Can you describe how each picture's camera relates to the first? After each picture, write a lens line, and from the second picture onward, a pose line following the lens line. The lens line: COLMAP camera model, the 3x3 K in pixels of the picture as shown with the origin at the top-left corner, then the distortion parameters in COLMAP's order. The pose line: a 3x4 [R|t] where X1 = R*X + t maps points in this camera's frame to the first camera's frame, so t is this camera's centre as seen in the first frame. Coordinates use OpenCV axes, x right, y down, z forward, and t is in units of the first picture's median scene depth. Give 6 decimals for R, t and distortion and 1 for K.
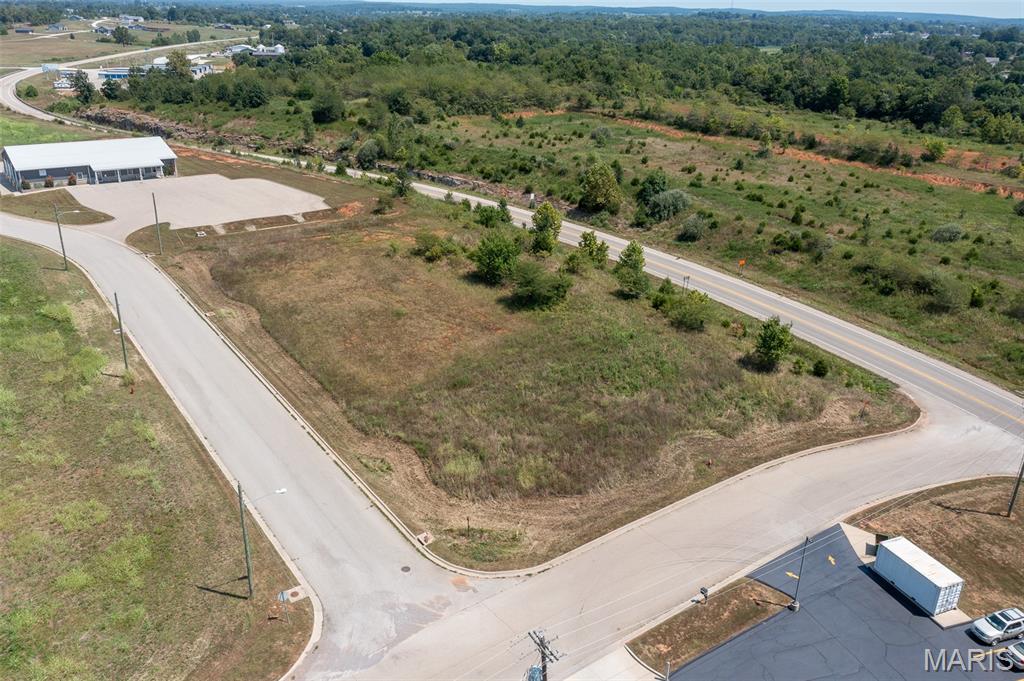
lens RADIAL K [[817.0, 0, 497.2], [0, 817.0, 331.0], [0, 0, 1]] dist [-0.012082, 0.015308]
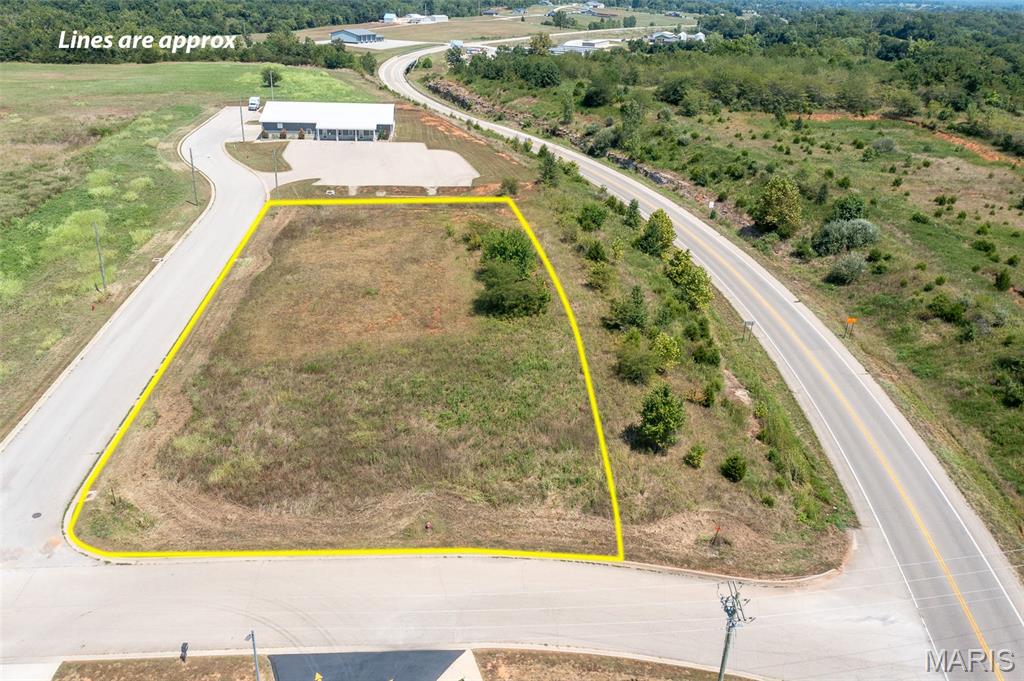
lens RADIAL K [[817.0, 0, 510.0], [0, 817.0, 322.9], [0, 0, 1]] dist [-0.012082, 0.015308]
pose [[0.851222, 0.205775, -0.482782, 0.400123], [-0.205347, 0.977174, 0.054438, -0.058267], [0.482964, 0.052799, 0.874047, 0.181553]]
